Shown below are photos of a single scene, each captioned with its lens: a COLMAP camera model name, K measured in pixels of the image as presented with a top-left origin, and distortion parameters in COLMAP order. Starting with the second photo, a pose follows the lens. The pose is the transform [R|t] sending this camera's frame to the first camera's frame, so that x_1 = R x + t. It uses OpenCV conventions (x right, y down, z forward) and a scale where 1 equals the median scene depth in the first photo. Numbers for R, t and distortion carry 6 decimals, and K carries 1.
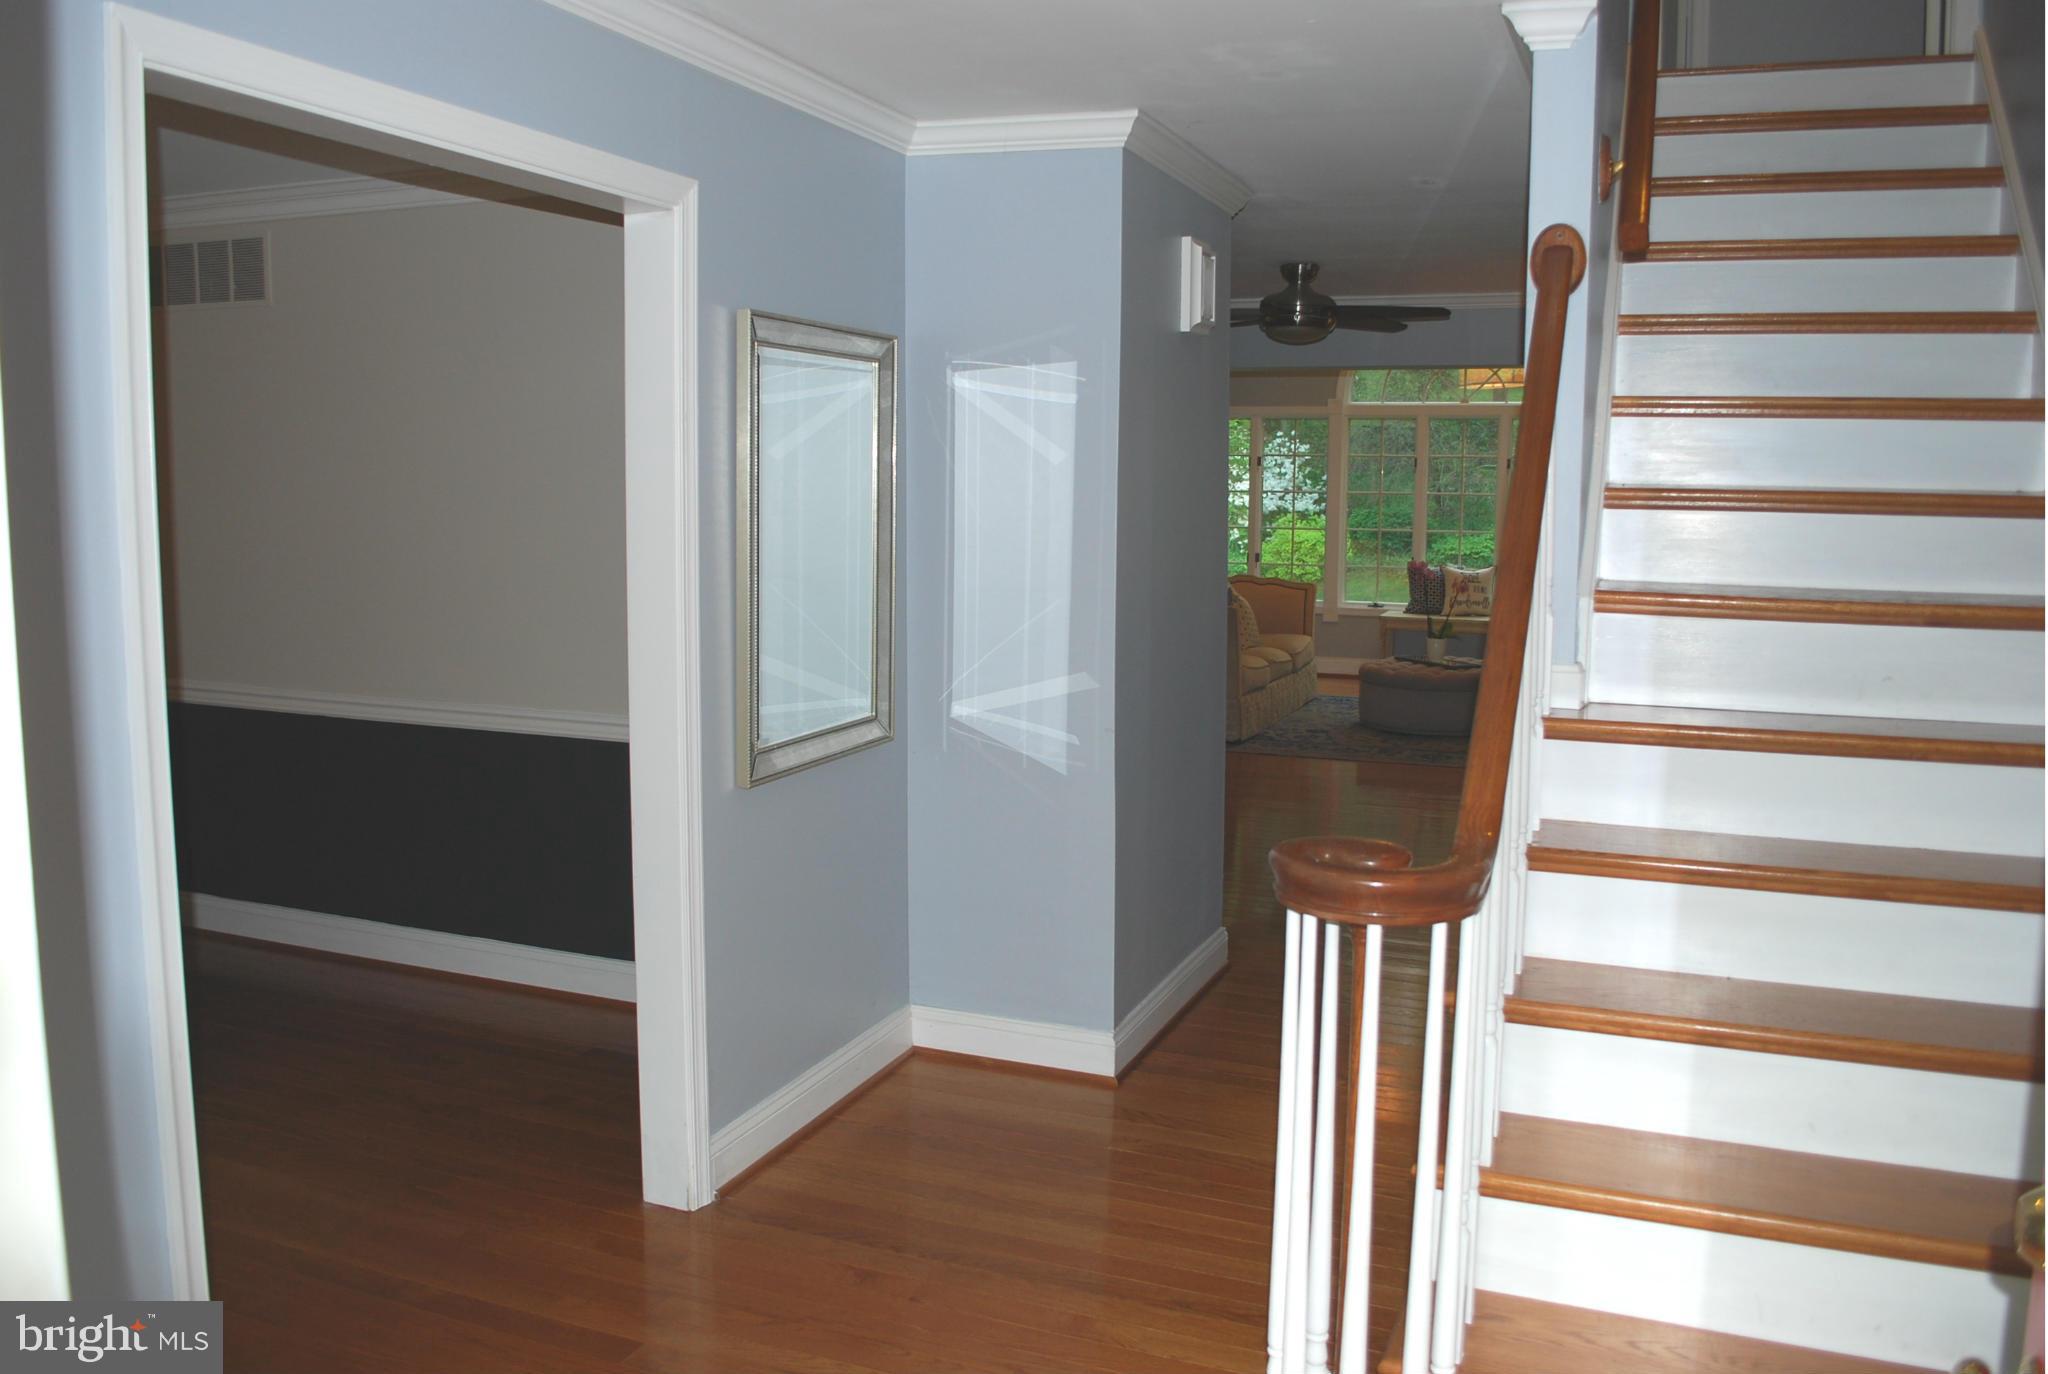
lens RADIAL K [[1627.1, 0, 1024.0], [0, 1627.1, 687.0], [0, 0, 1]] dist [-0.077821, 0.006130]
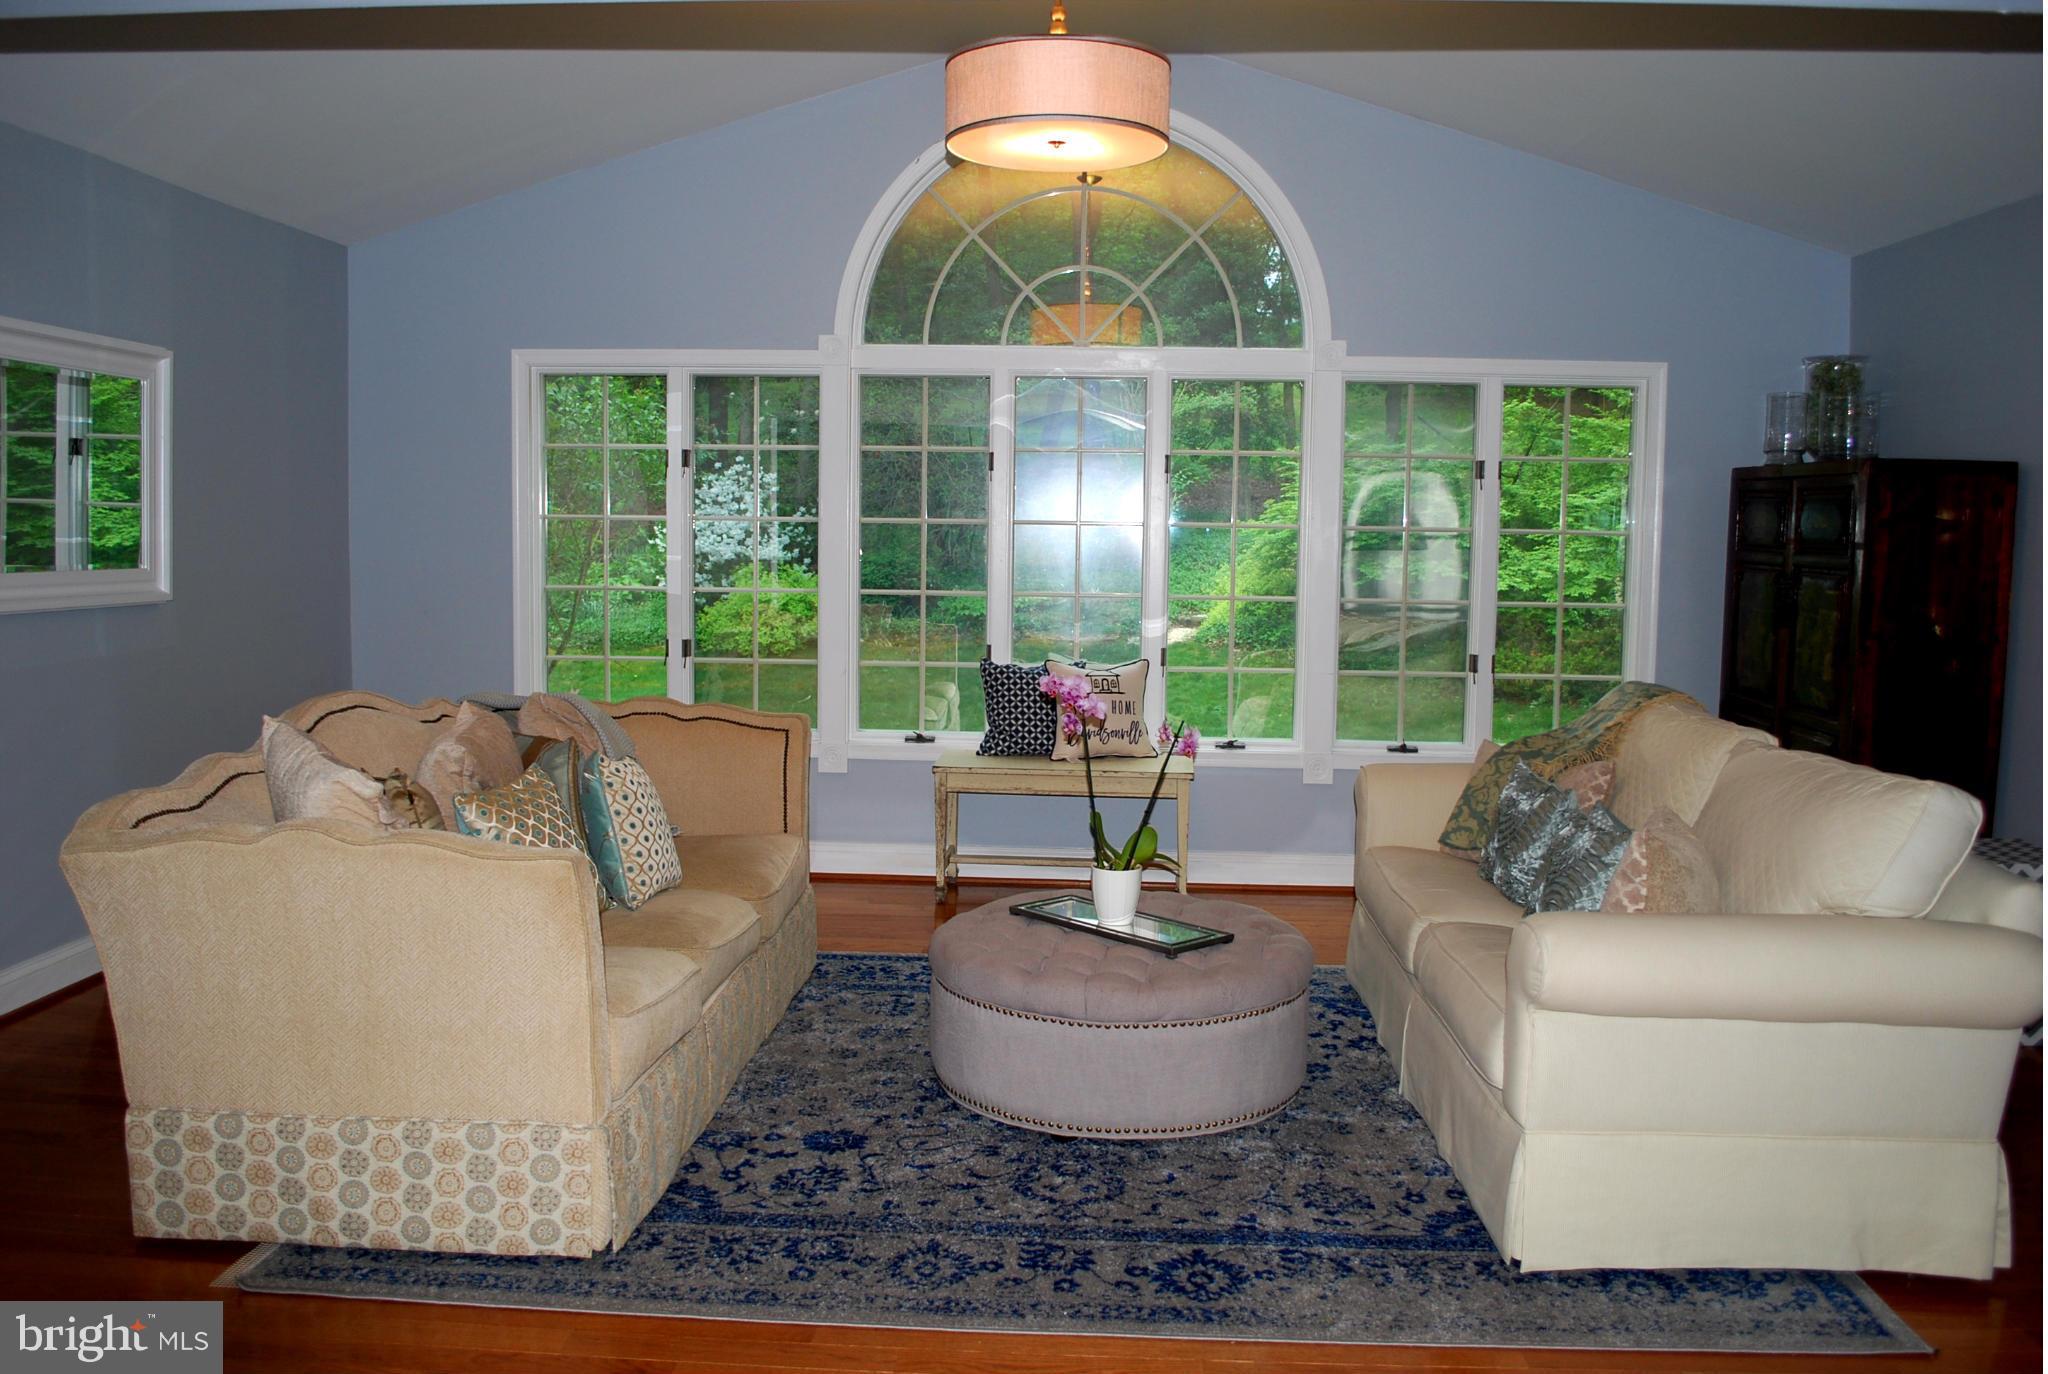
lens RADIAL K [[1627.1, 0, 1024.0], [0, 1627.1, 687.0], [0, 0, 1]] dist [-0.077821, 0.006130]
pose [[0.947287, -0.021952, 0.319633, 0.043467], [0.031663, 0.999180, -0.025217, -0.027618], [-0.318818, 0.034008, 0.947206, 0.261049]]
